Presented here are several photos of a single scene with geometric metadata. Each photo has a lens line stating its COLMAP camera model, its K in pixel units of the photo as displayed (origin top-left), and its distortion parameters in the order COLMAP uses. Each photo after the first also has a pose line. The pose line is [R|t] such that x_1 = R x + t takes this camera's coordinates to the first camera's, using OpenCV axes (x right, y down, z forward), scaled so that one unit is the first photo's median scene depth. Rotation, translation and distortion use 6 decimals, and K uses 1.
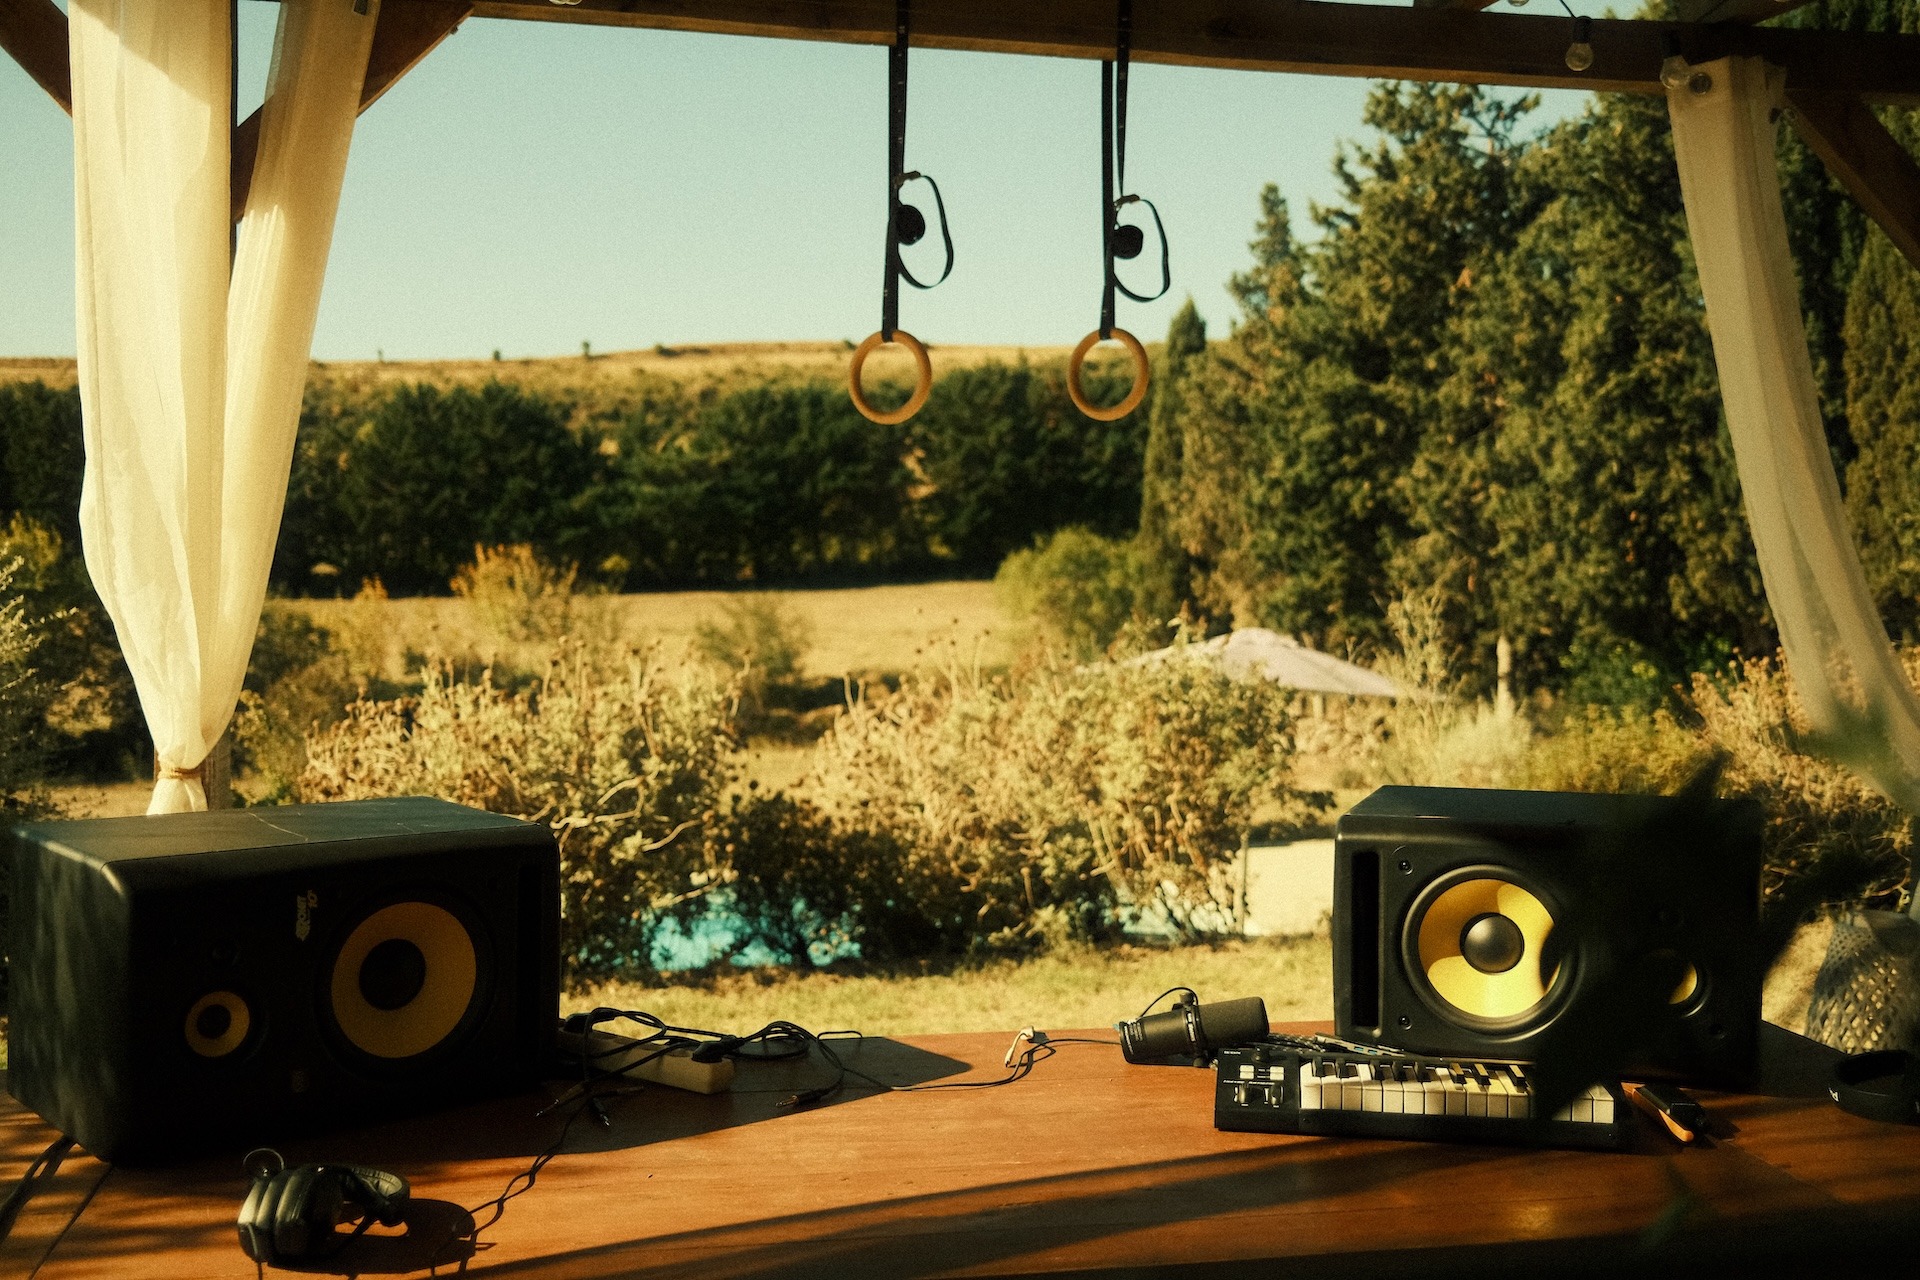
lens RADIAL K [[1829.1, 0, 960.8], [0, 1829.1, 700.1], [0, 0, 1]] dist [0.006840, 0.021483]
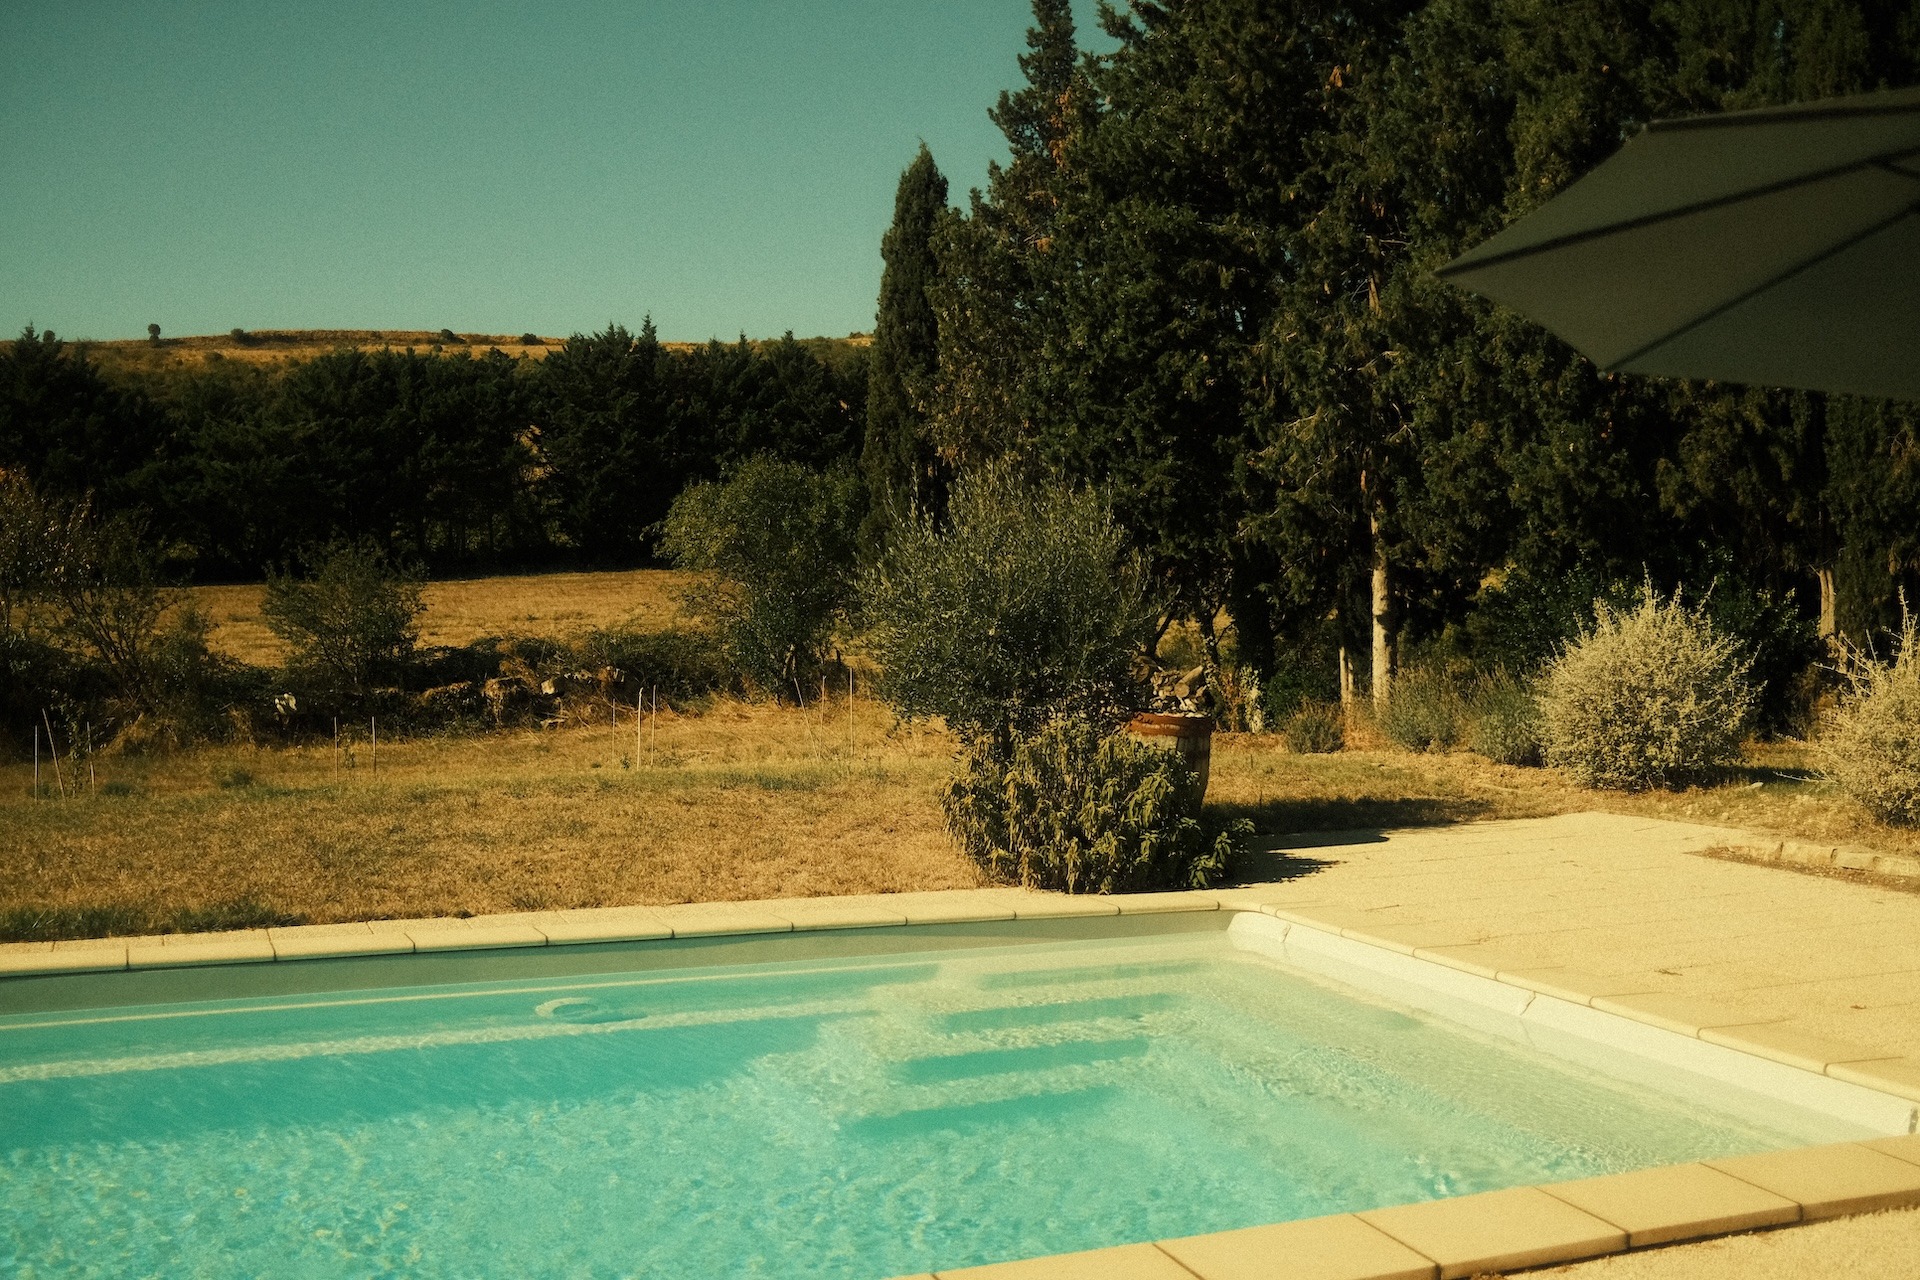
lens RADIAL K [[1829.1, 0, 960.8], [0, 1829.1, 700.1], [0, 0, 1]] dist [0.006840, 0.021483]
pose [[0.977977, -0.011411, 0.208401, -0.030996], [0.012020, 0.999926, -0.001656, 0.021013], [-0.208366, 0.004124, 0.978042, 0.273516]]
